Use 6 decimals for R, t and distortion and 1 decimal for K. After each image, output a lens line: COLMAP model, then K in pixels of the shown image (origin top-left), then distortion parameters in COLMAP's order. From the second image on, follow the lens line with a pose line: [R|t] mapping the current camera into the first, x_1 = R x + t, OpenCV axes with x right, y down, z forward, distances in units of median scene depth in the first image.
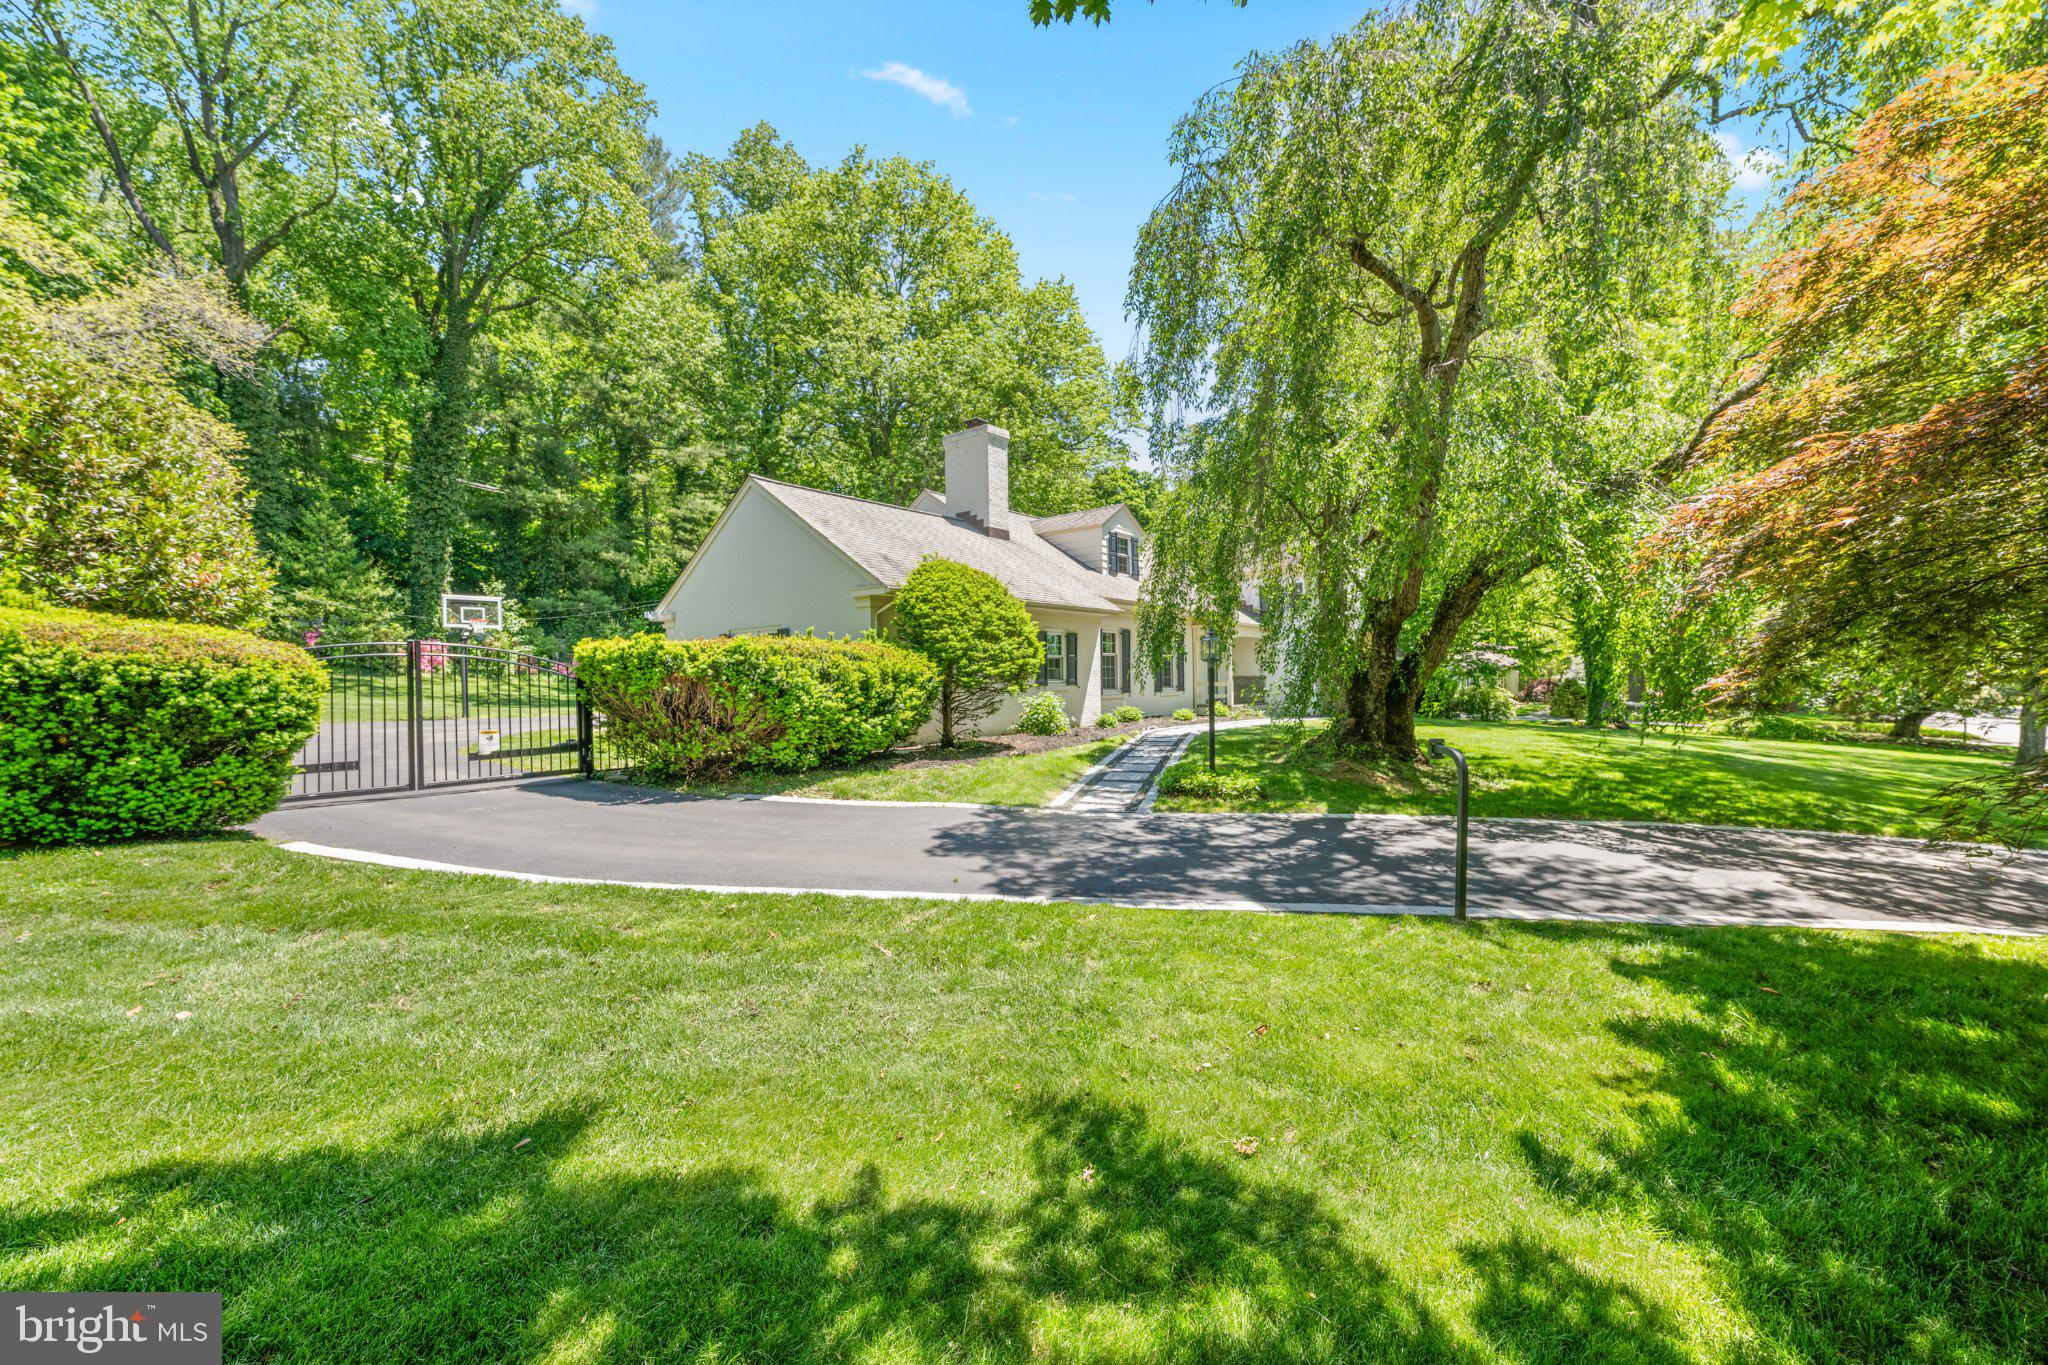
lens RADIAL K [[805.3, 0, 1017.3], [0, 805.3, 676.9], [0, 0, 1]] dist [-0.000907, 0.000338]
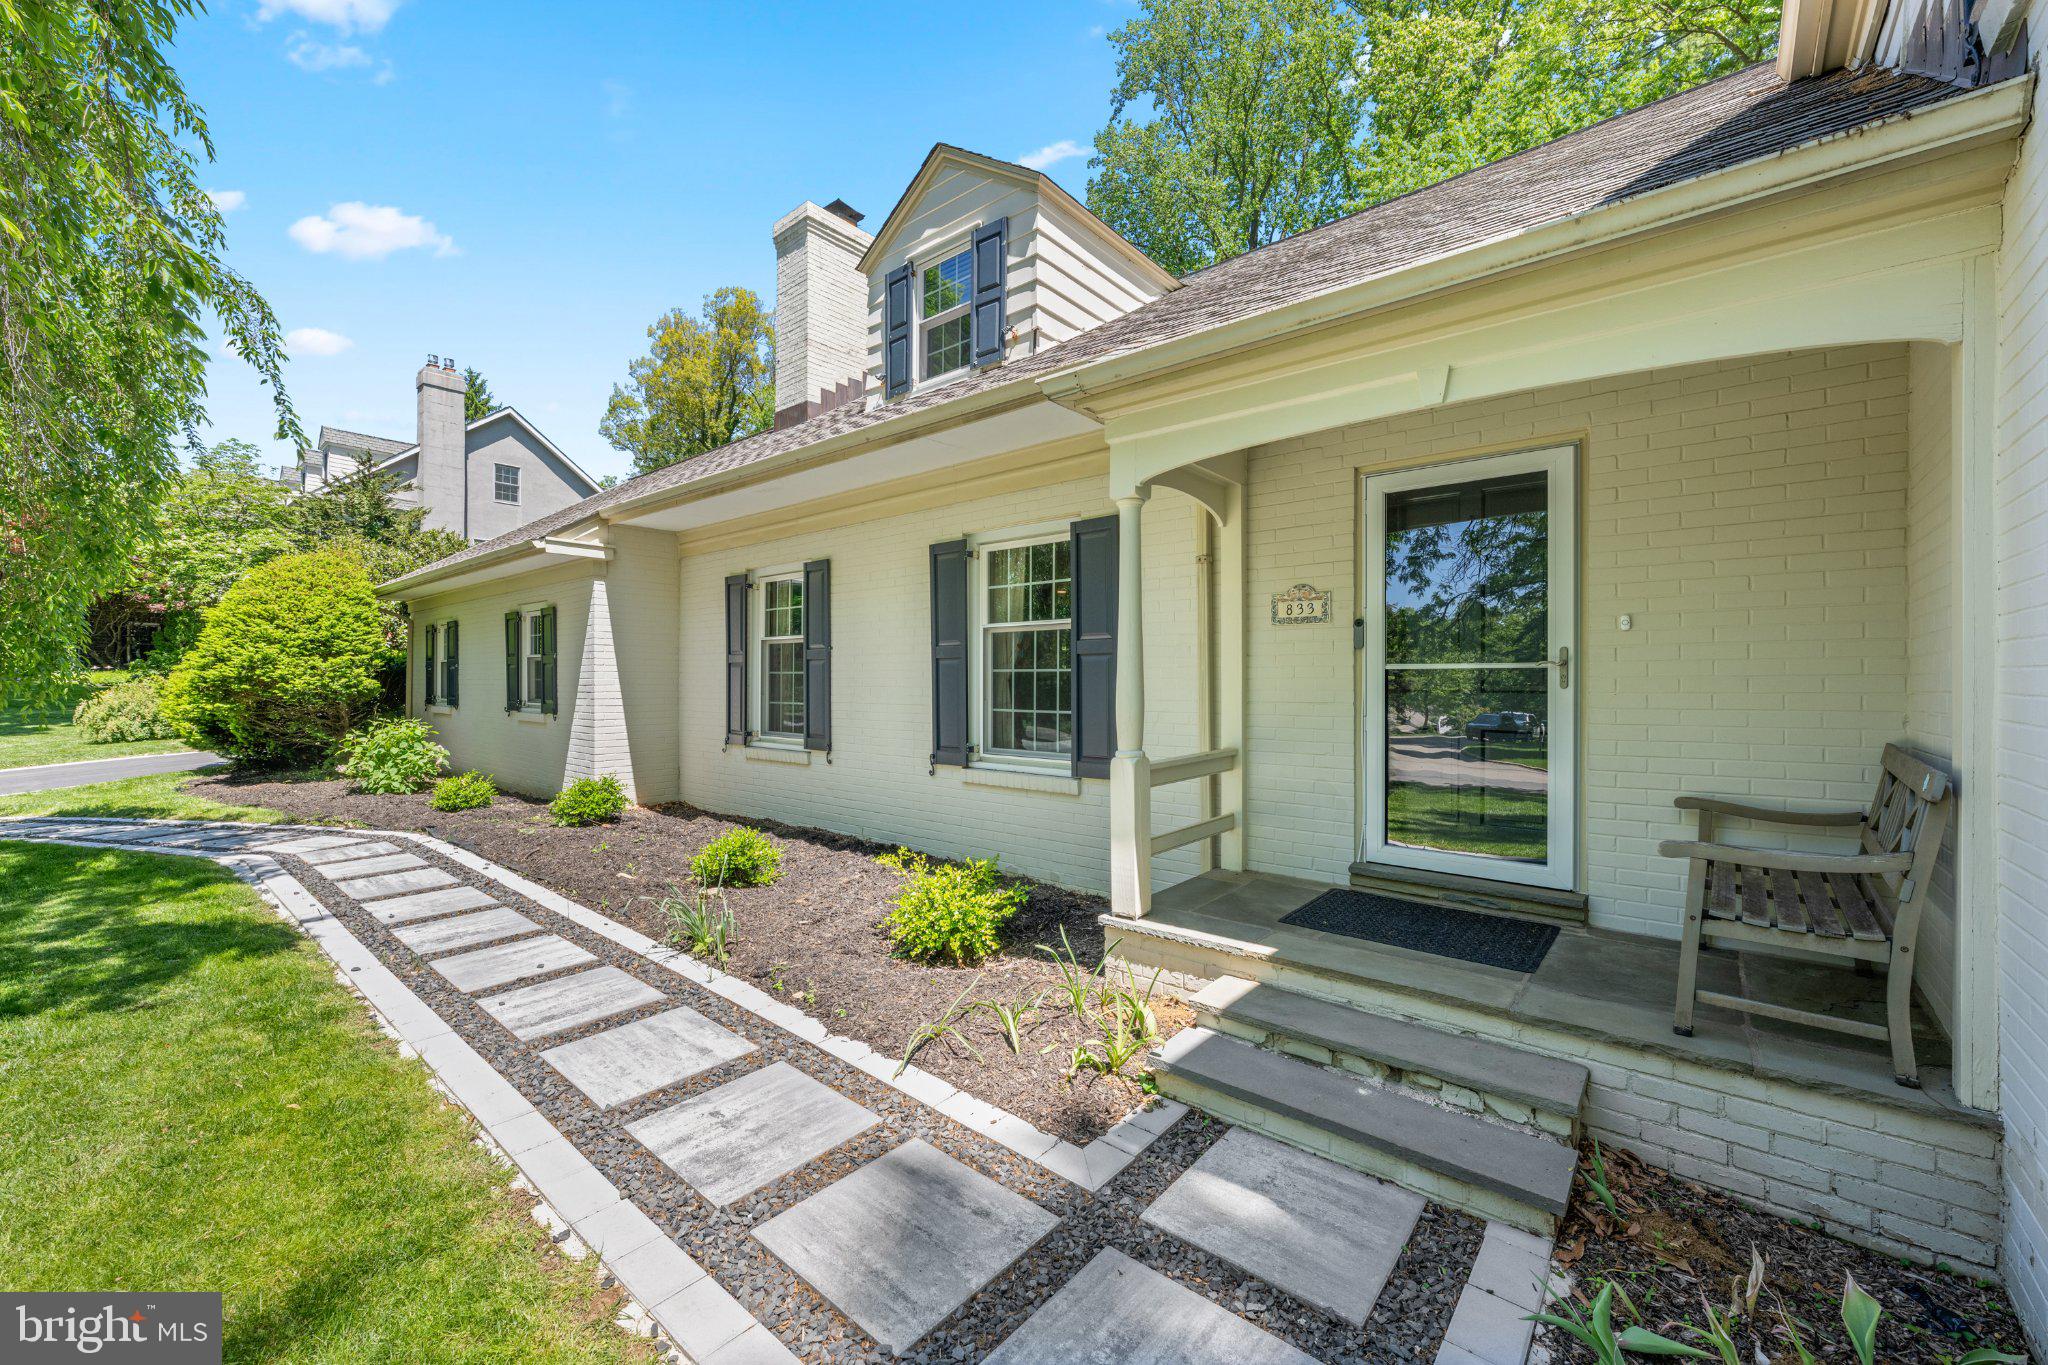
lens RADIAL K [[805.3, 0, 1025.0], [0, 805.3, 683.1], [0, 0, 1]] dist [-0.000907, 0.000338]
pose [[-0.007155, 0.004984, -0.999962, 0.599126], [-0.004982, 0.999975, 0.005020, -0.013180], [0.999962, 0.005018, -0.007130, 1.396421]]
